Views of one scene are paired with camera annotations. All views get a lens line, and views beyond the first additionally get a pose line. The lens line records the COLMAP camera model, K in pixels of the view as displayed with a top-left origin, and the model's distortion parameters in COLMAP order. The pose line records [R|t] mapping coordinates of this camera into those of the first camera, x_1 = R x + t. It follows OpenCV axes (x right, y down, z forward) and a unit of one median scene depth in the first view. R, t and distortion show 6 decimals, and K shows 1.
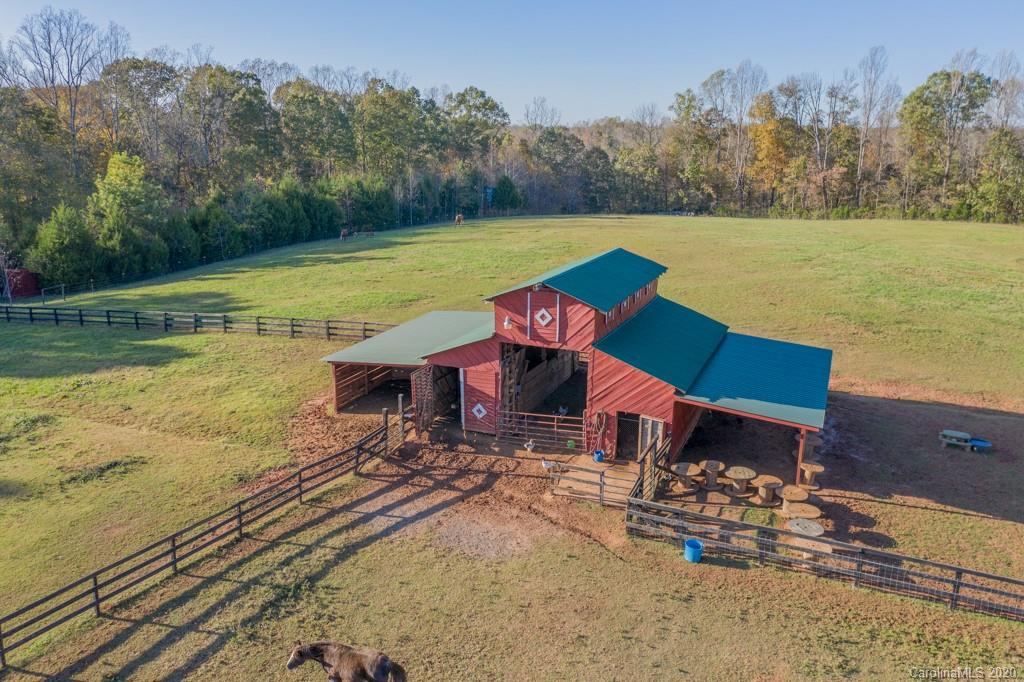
lens RADIAL K [[798.5, 0, 512.0], [0, 798.5, 341.0], [0, 0, 1]] dist [-0.007053, -0.003783]
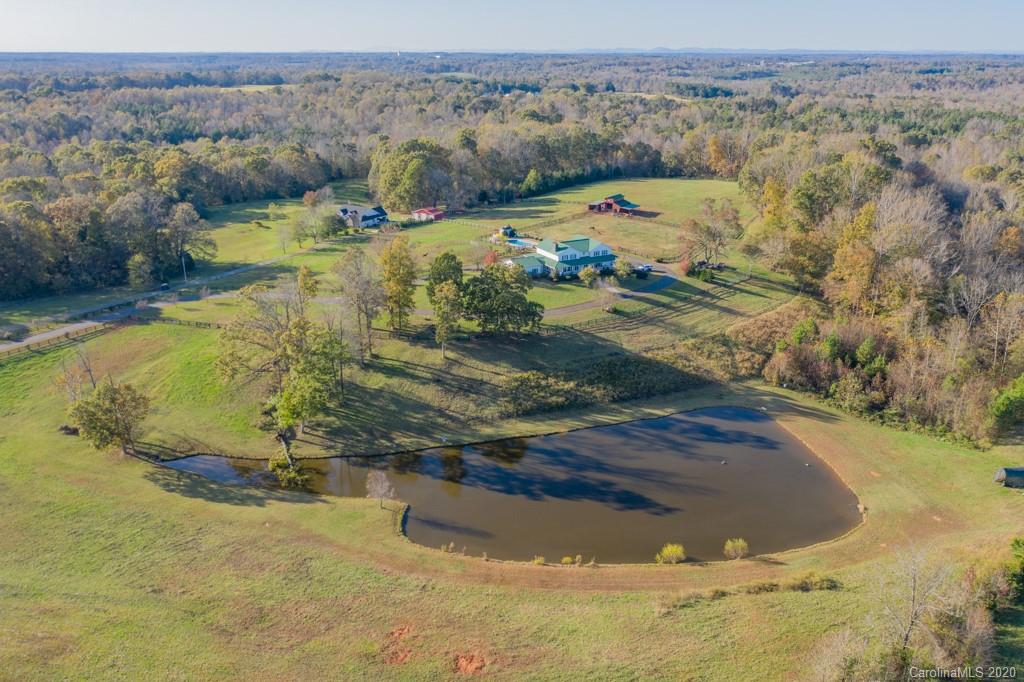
lens RADIAL K [[805.8, 0, 506.6], [0, 805.8, 337.8], [0, 0, 1]] dist [-0.013640, -0.001352]
pose [[0.983478, 0.058939, -0.171163, 0.146975], [-0.044059, 0.995015, 0.089470, 0.205252], [0.175583, -0.080450, 0.981172, -2.282468]]
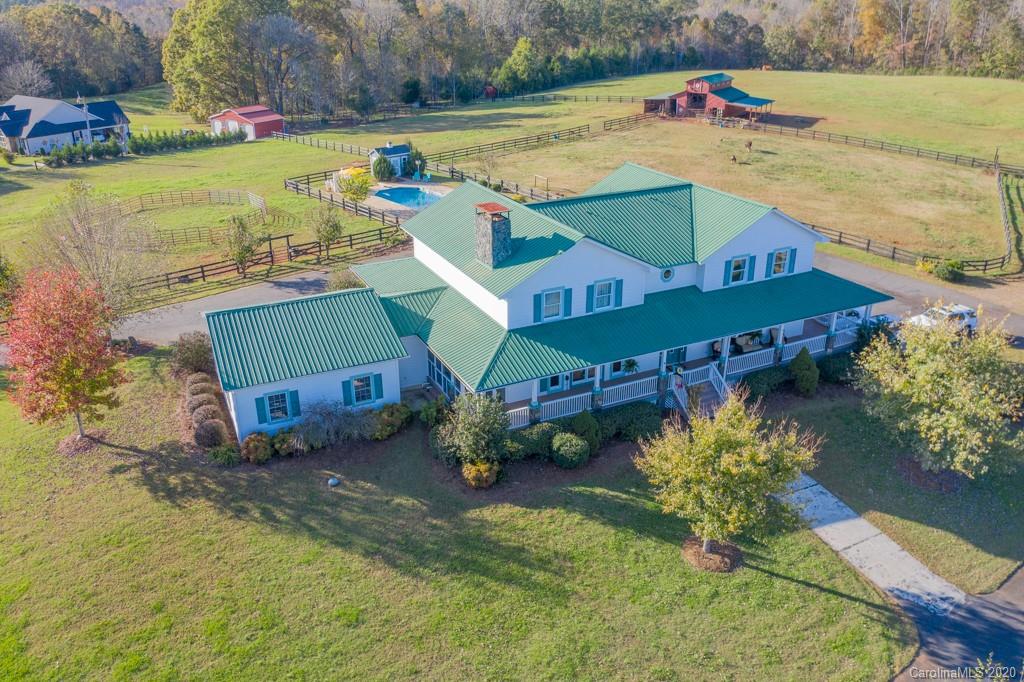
lens RADIAL K [[805.8, 0, 506.6], [0, 805.8, 337.8], [0, 0, 1]] dist [-0.013640, -0.001352]
pose [[0.975773, 0.076486, -0.204982, 0.006097], [-0.044138, 0.986456, 0.157975, 0.151514], [0.214288, -0.145100, 0.965933, -0.818083]]
